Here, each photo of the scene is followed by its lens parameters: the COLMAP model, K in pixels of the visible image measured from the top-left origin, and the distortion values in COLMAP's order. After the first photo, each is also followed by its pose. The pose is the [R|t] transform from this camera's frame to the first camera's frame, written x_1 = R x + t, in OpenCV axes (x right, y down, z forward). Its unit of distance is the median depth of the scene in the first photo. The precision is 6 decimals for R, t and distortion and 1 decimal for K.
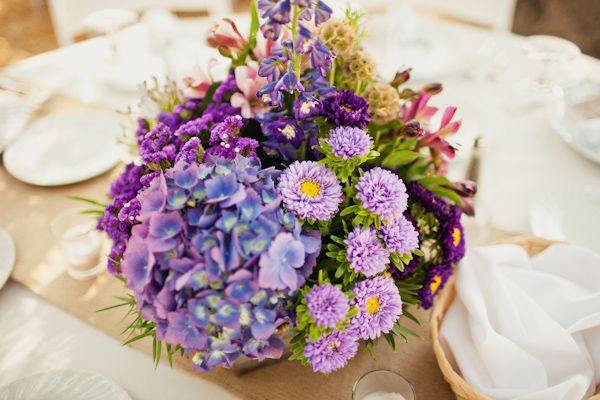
lens RADIAL K [[588.5, 0, 300.0], [0, 588.5, 200.0], [0, 0, 1]] dist [-0.022273, -0.002150]
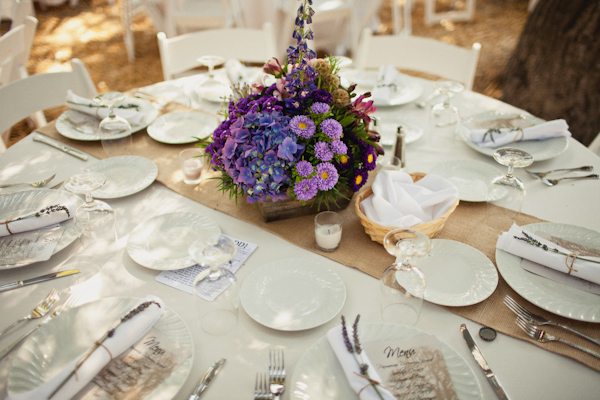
lens RADIAL K [[588.5, 0, 300.0], [0, 588.5, 200.0], [0, 0, 1]] dist [-0.022273, -0.002150]
pose [[0.994680, 0.069640, -0.075911, 0.215408], [-0.077402, 0.991495, -0.104624, 0.543786], [0.067979, 0.109943, 0.991610, -1.373006]]
